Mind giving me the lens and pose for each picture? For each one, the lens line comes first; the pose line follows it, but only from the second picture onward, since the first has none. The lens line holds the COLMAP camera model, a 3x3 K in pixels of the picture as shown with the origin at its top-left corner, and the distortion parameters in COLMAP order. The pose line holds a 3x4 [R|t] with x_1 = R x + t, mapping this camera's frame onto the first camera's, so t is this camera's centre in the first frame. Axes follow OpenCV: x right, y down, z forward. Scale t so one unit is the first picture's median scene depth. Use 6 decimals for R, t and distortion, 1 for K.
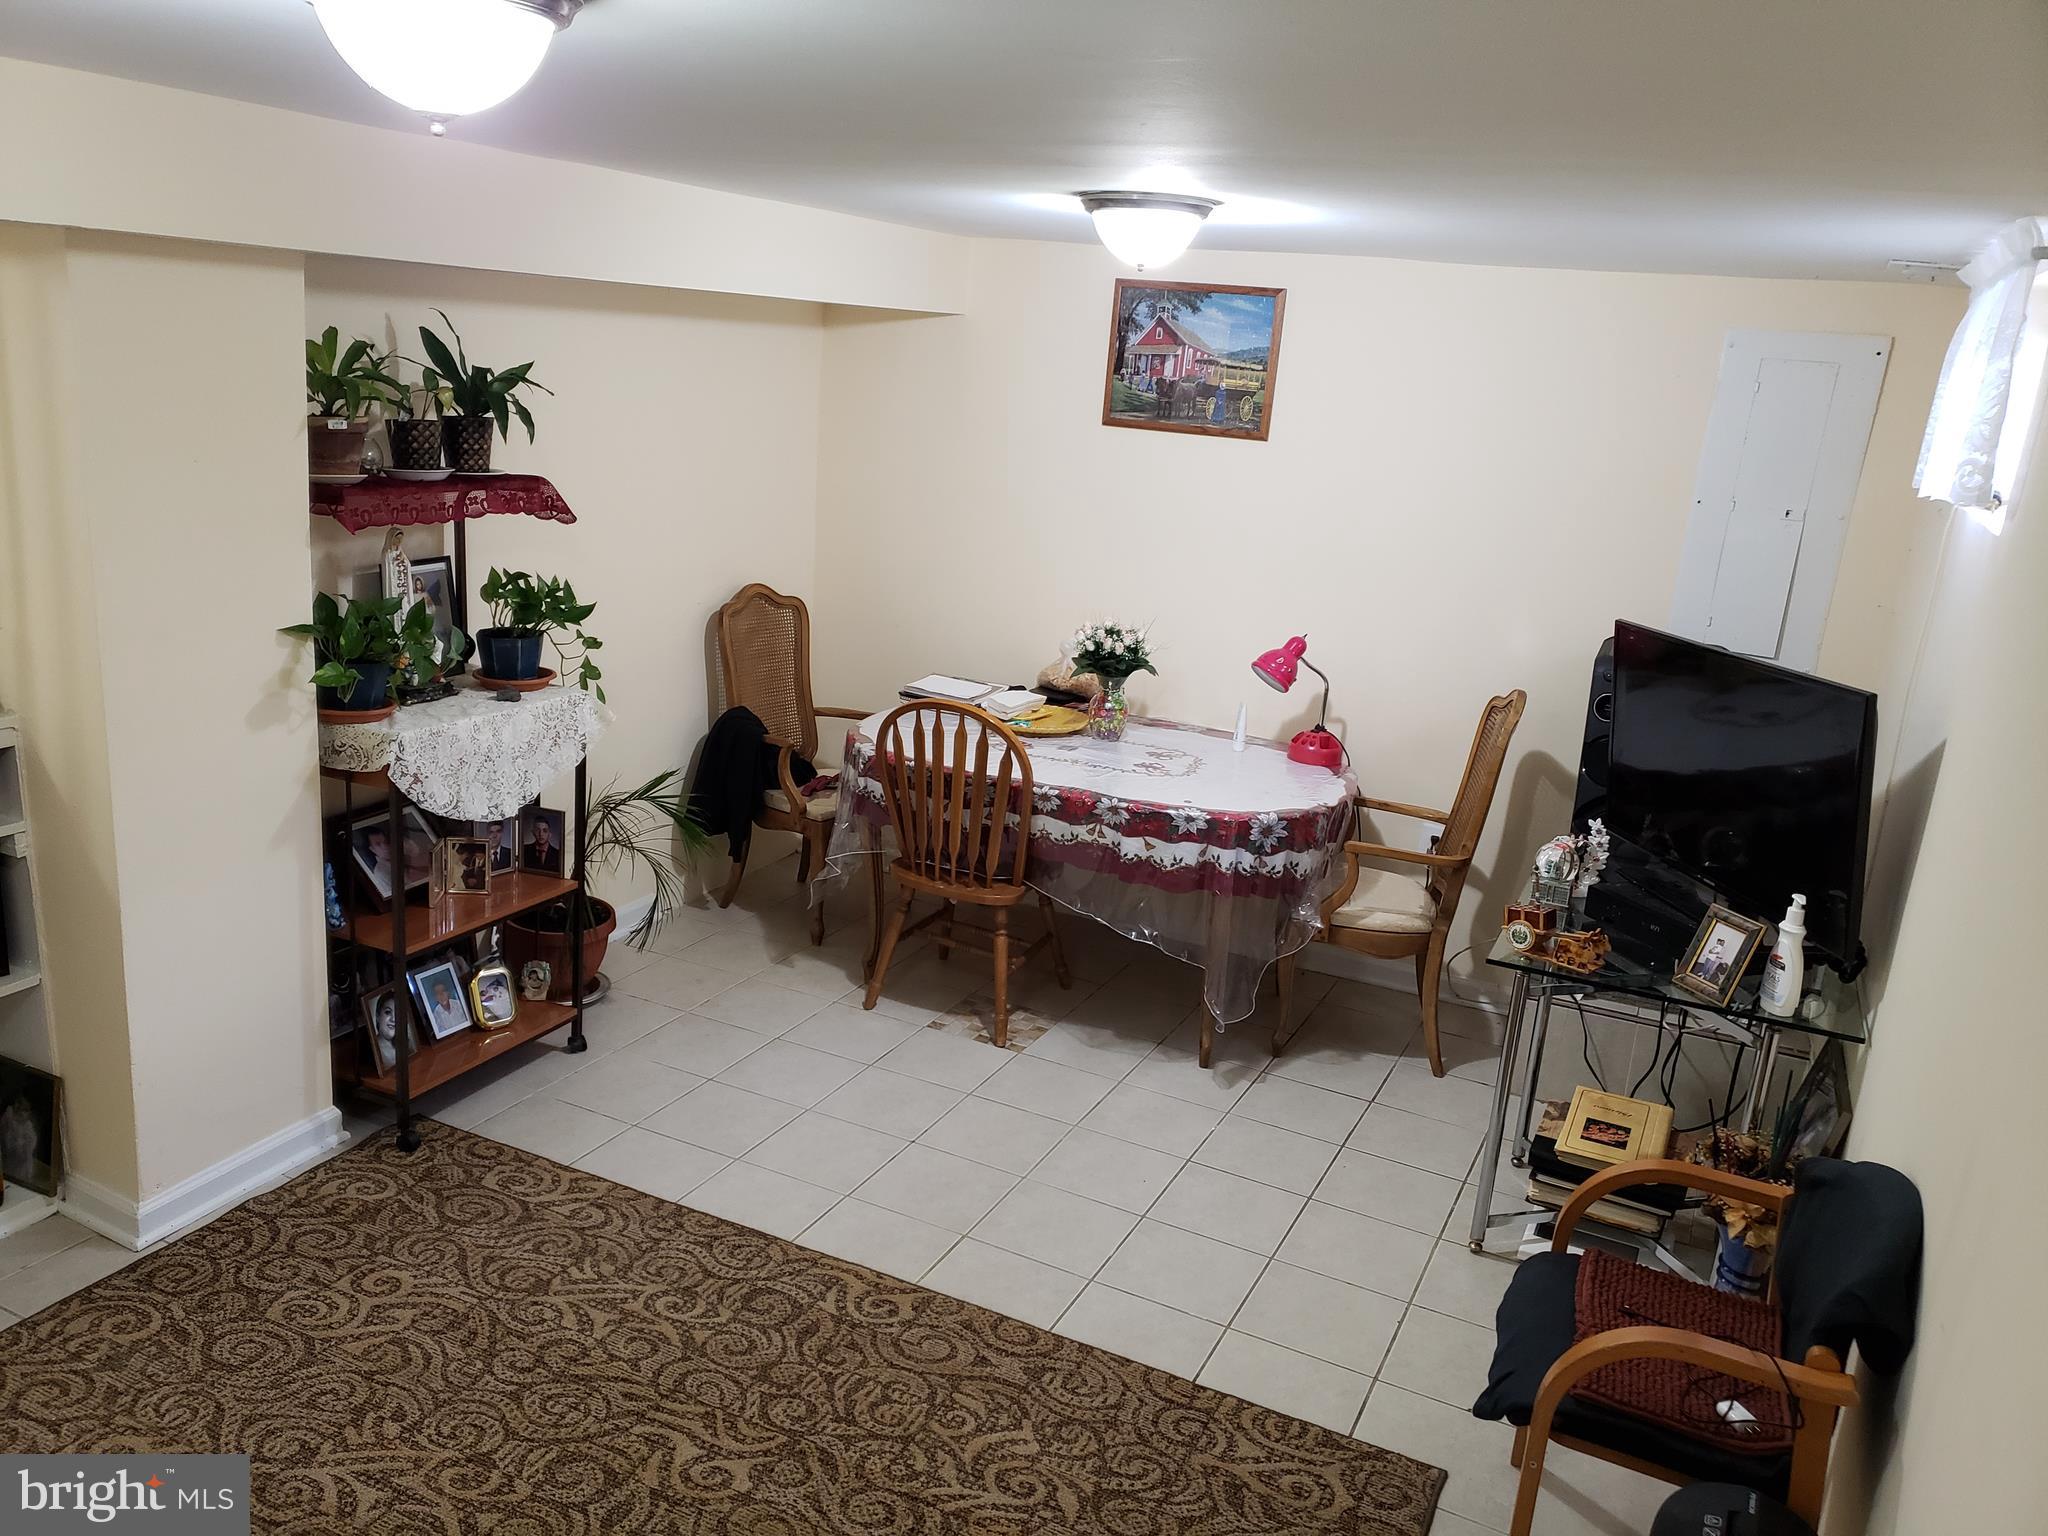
lens RADIAL K [[1574.7, 0, 979.8], [0, 1574.7, 767.8], [0, 0, 1]] dist [0.100090, -0.150544]
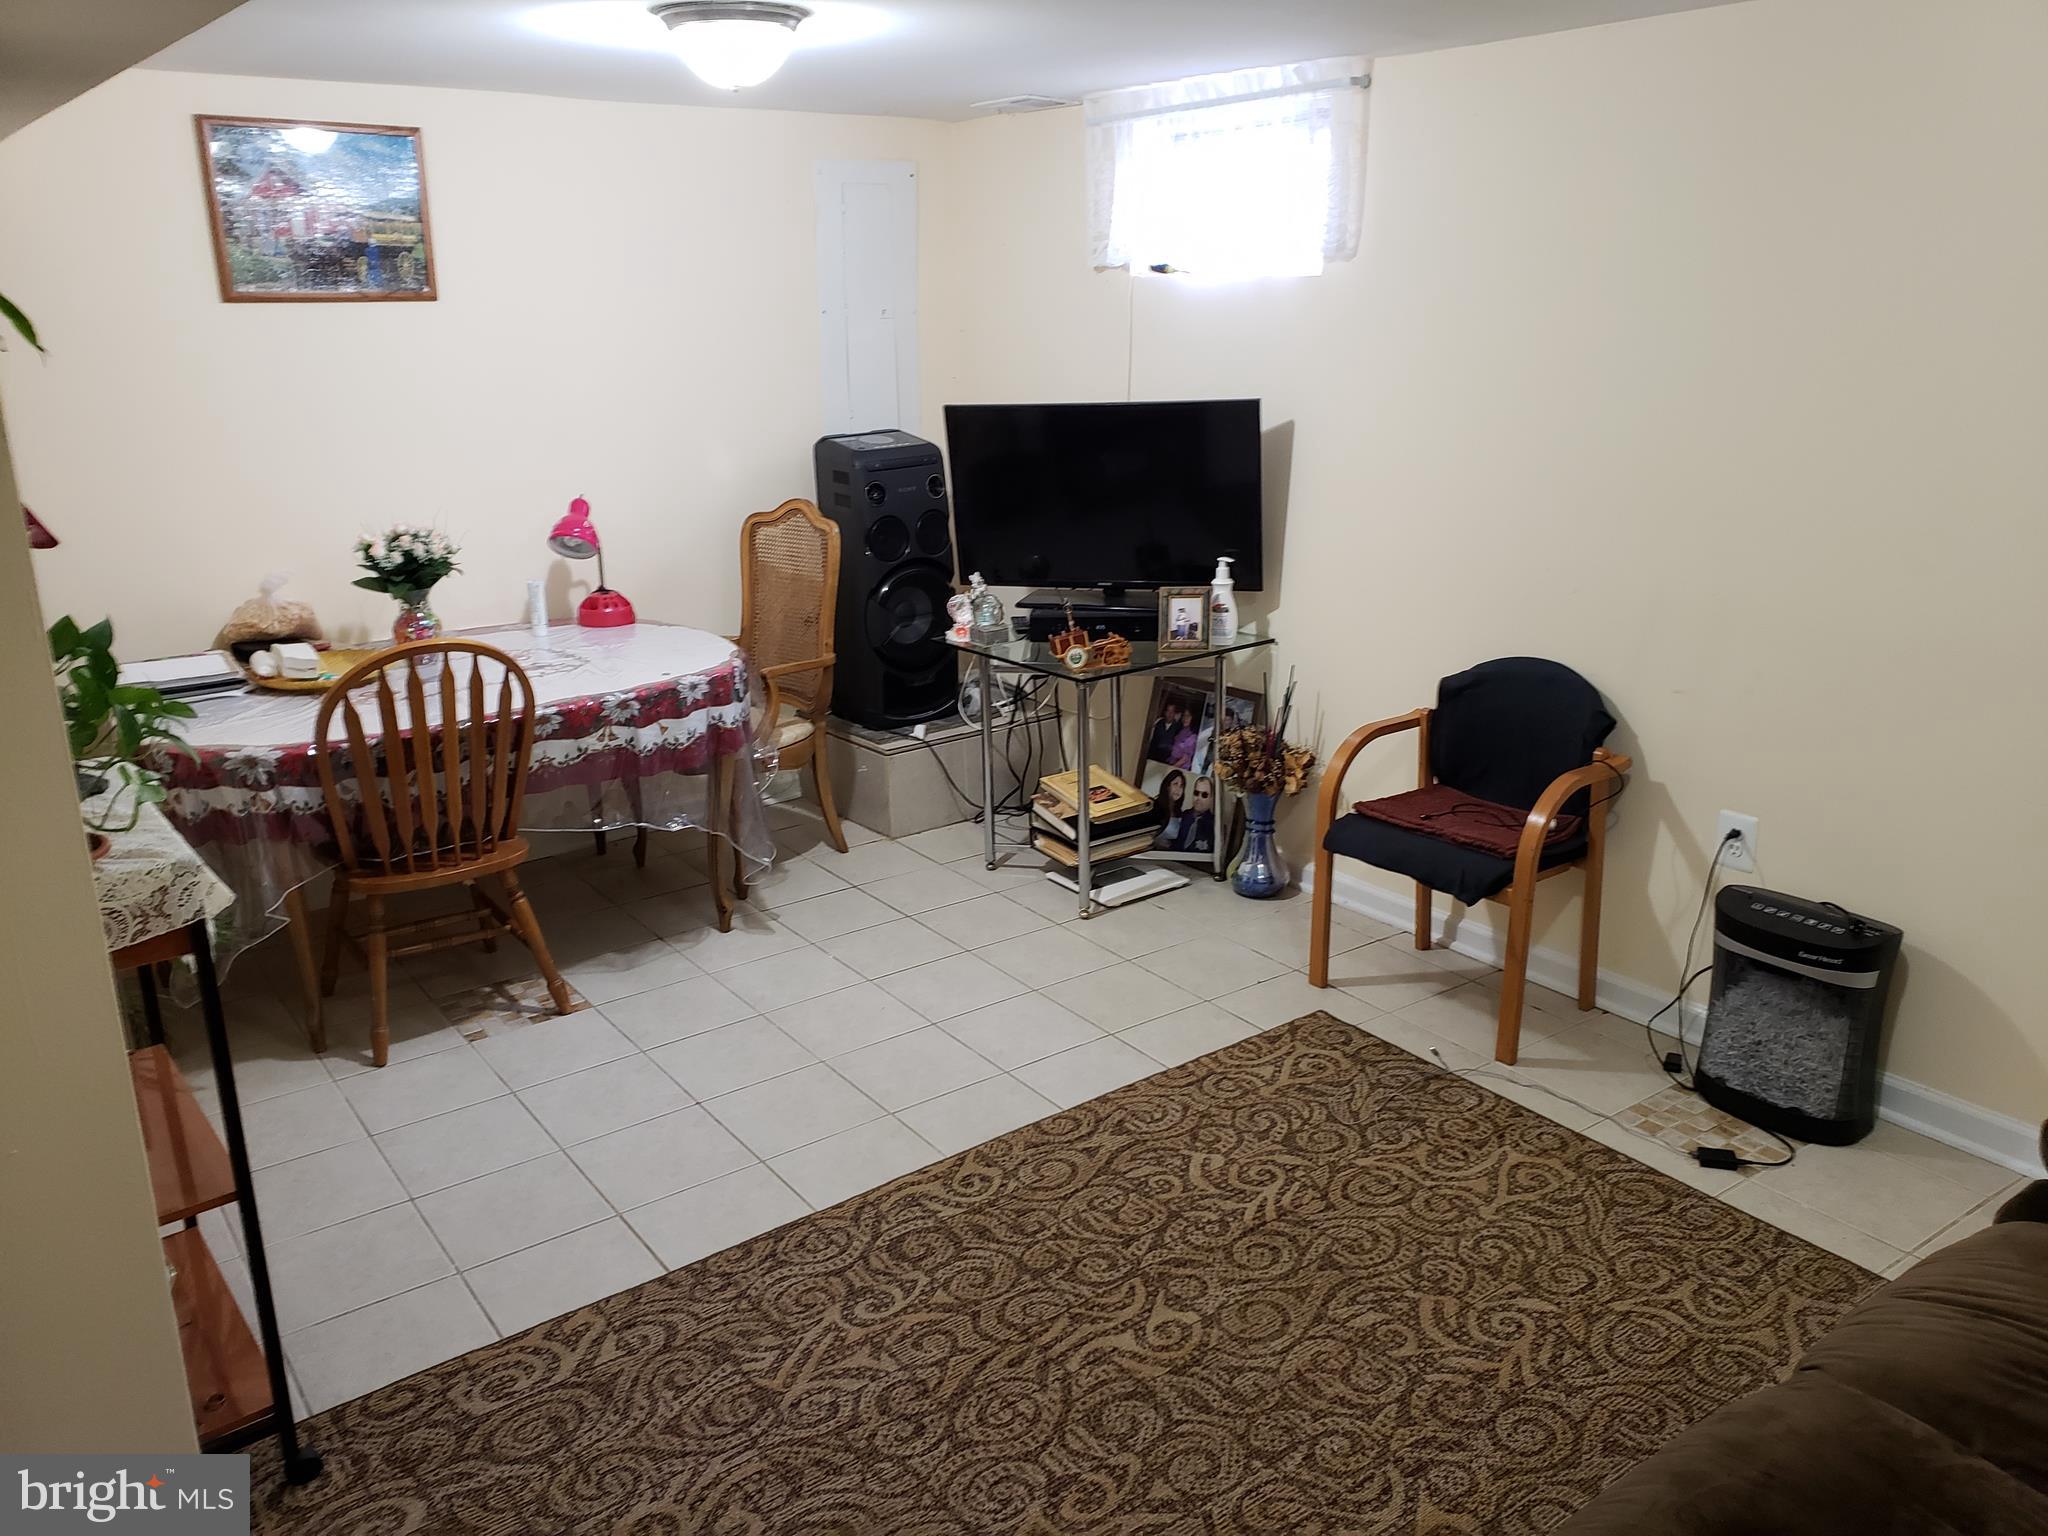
lens RADIAL K [[1574.7, 0, 979.8], [0, 1574.7, 767.8], [0, 0, 1]] dist [0.100090, -0.150544]
pose [[0.465614, -0.331049, 0.820738, -0.584026], [0.279130, 0.934998, 0.218783, -0.082212], [-0.839815, 0.127224, 0.527754, 0.344411]]
